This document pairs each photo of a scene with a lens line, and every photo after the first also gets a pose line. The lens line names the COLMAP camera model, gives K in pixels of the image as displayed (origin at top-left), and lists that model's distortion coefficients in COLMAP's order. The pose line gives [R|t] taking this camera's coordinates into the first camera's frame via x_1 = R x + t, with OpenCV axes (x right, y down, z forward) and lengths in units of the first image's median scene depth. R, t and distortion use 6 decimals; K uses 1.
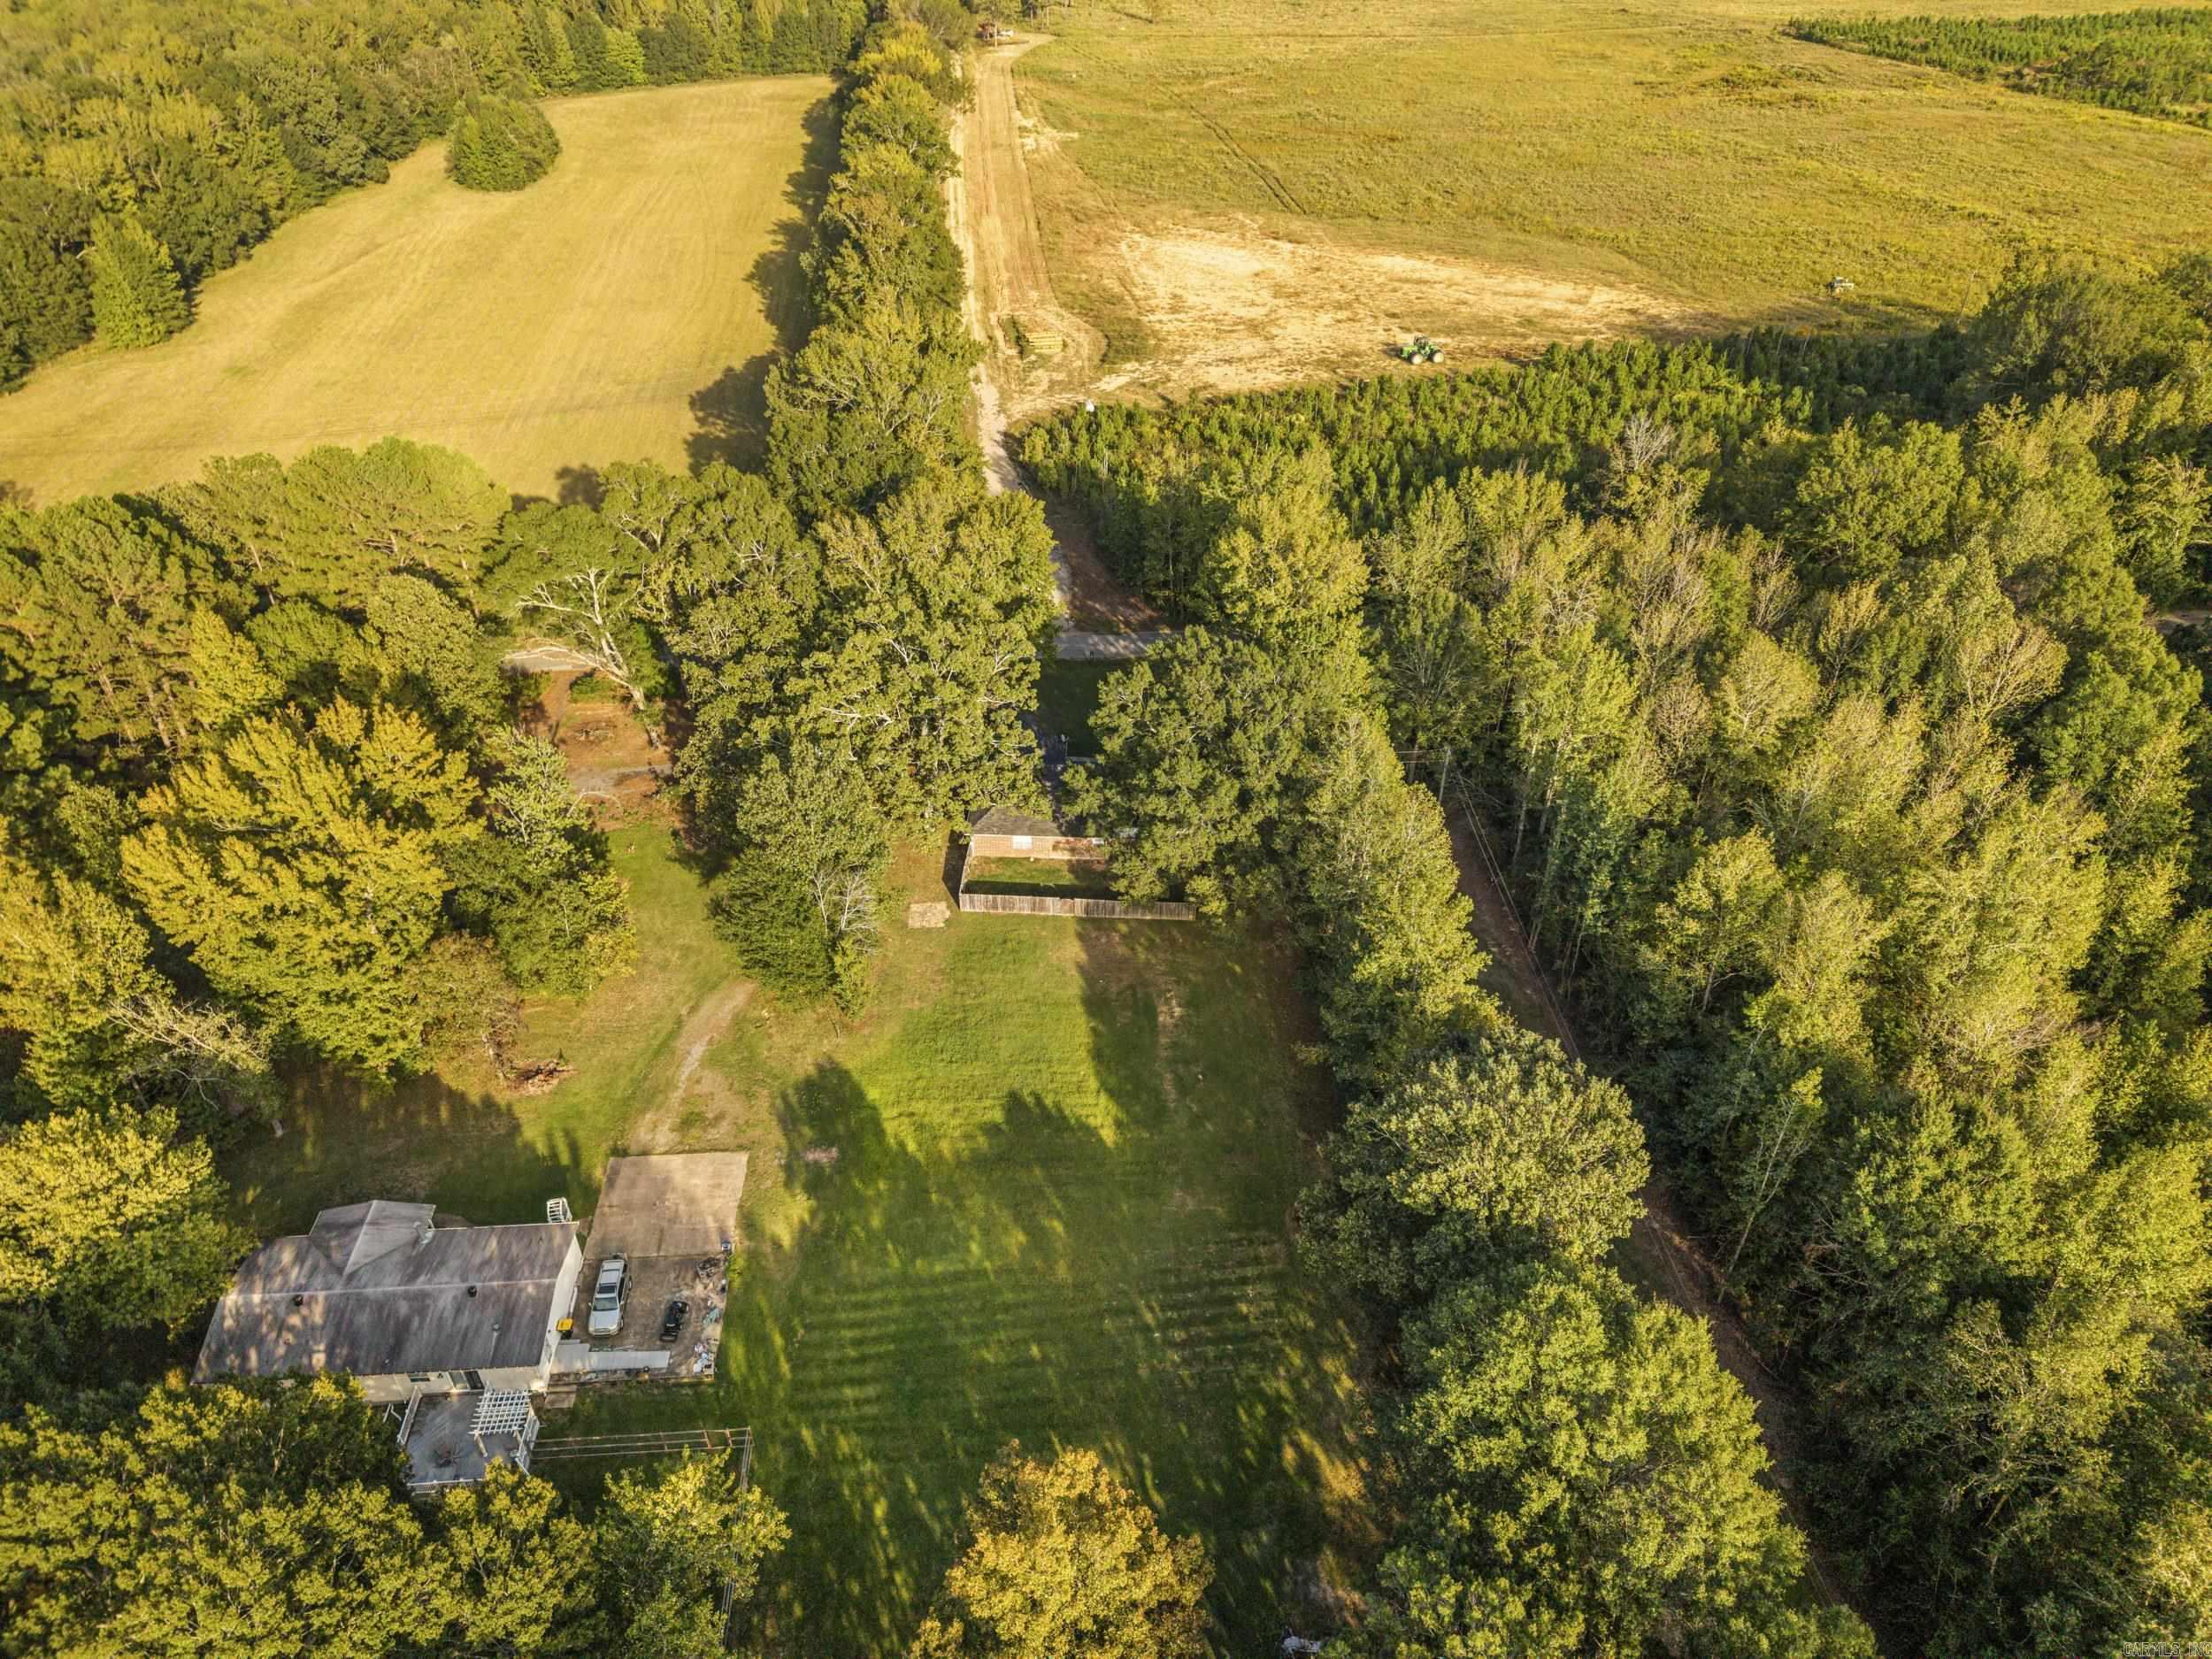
lens RADIAL K [[1498.8, 0, 1106.0], [0, 1498.8, 829.5], [0, 0, 1]] dist [-0.002924, 0.000267]
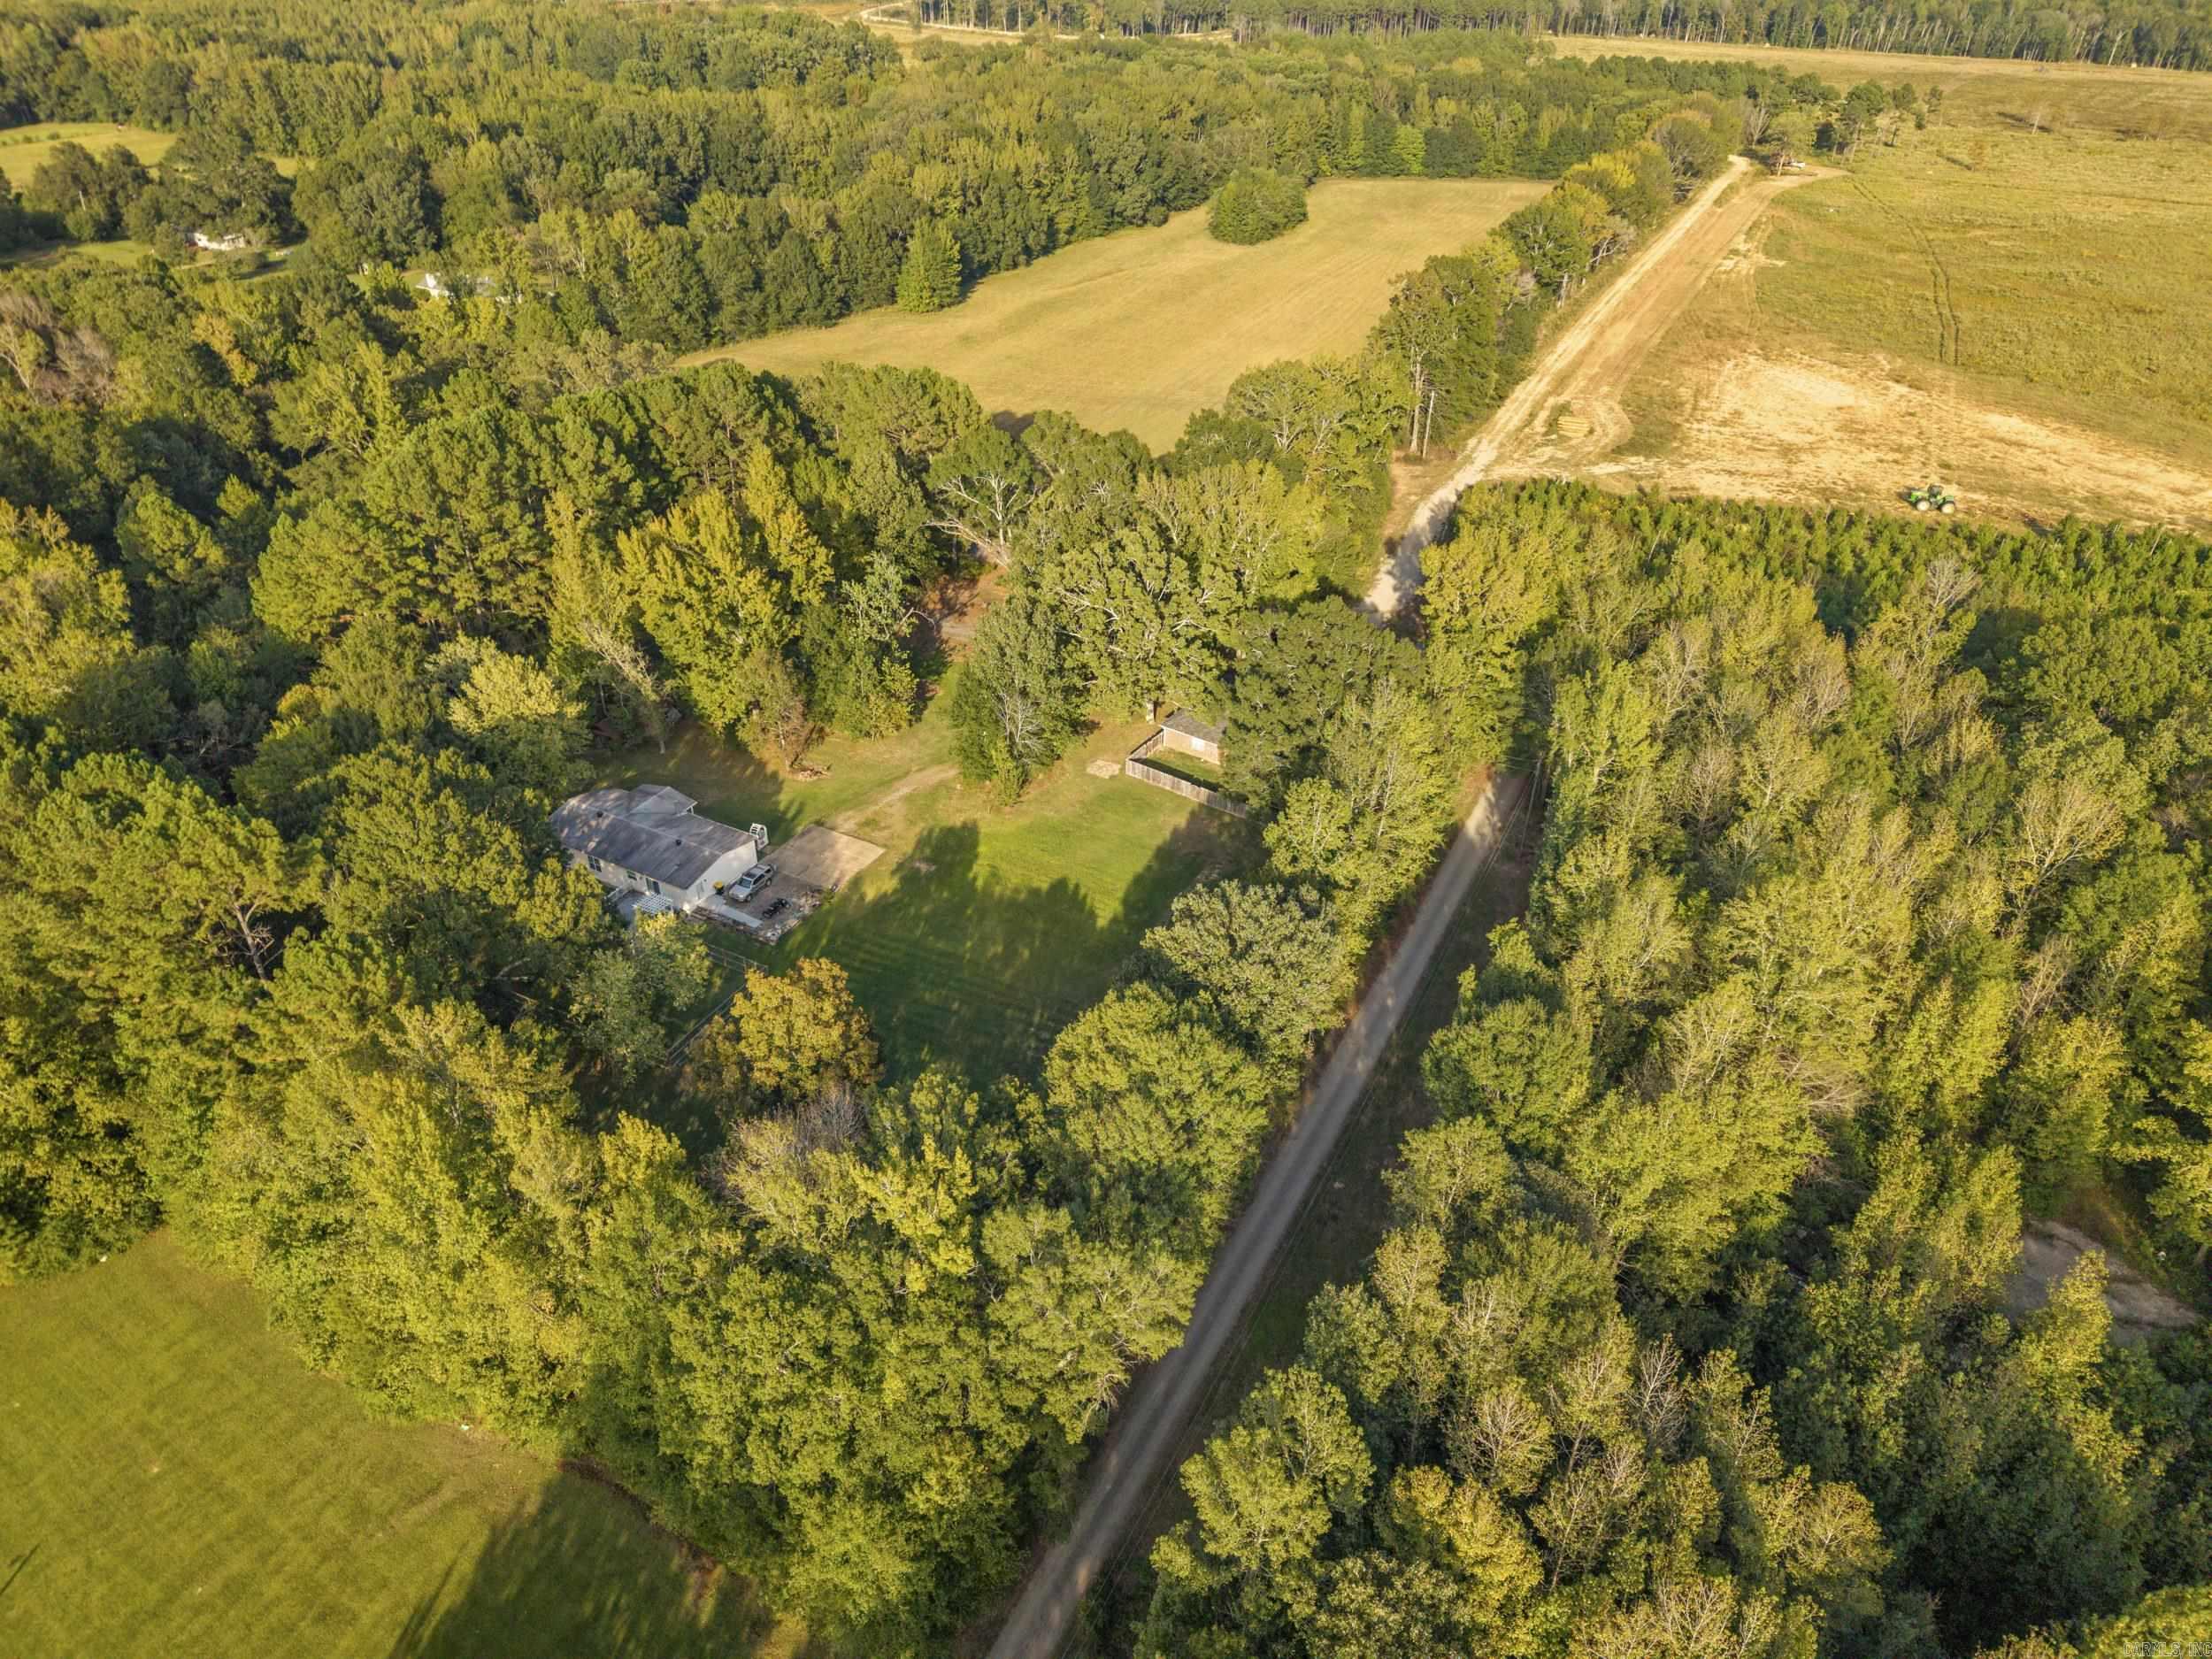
lens RADIAL K [[1498.8, 0, 1106.0], [0, 1498.8, 829.5], [0, 0, 1]] dist [-0.002924, 0.000267]
pose [[0.842776, 0.296463, -0.449265, 0.385696], [-0.321967, 0.946526, 0.020621, 0.064160], [0.431354, 0.127270, 0.893161, -0.137874]]
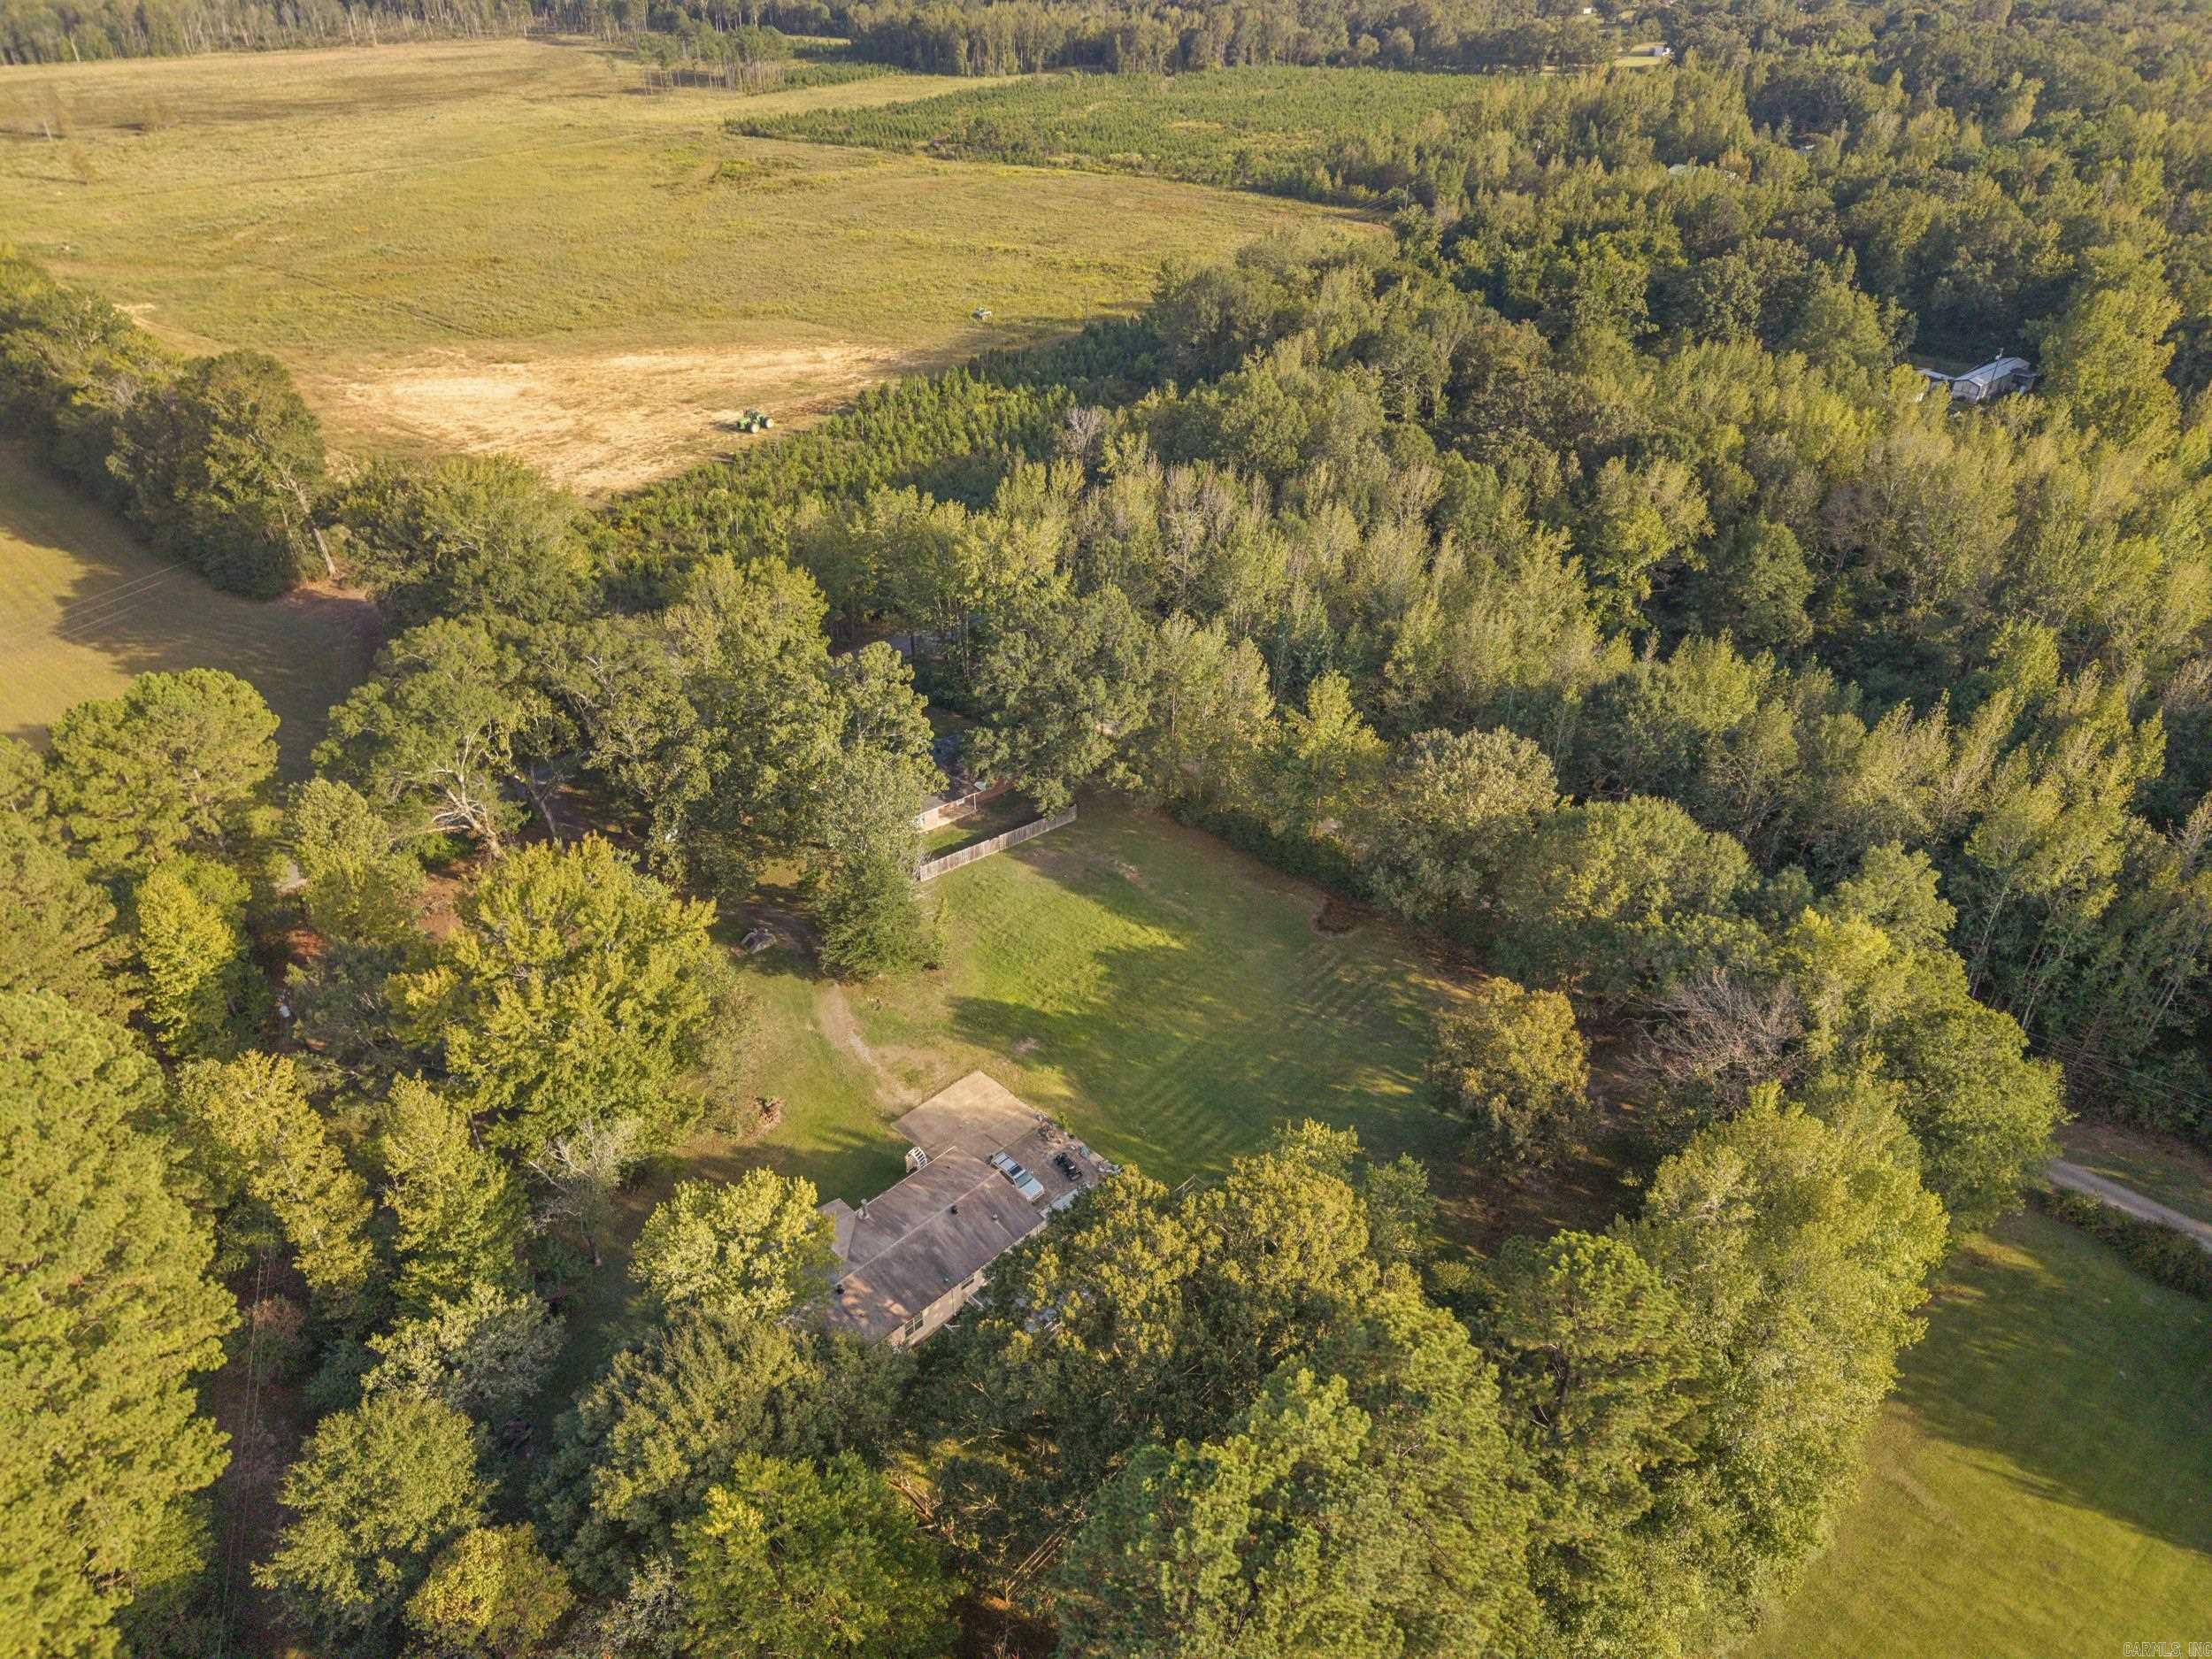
lens RADIAL K [[1498.8, 0, 1106.0], [0, 1498.8, 829.5], [0, 0, 1]] dist [-0.002924, 0.000267]
pose [[0.748802, -0.351214, 0.562090, -0.511214], [0.382482, 0.921581, 0.066305, -0.004060], [-0.541298, 0.165340, 0.824414, -0.065416]]
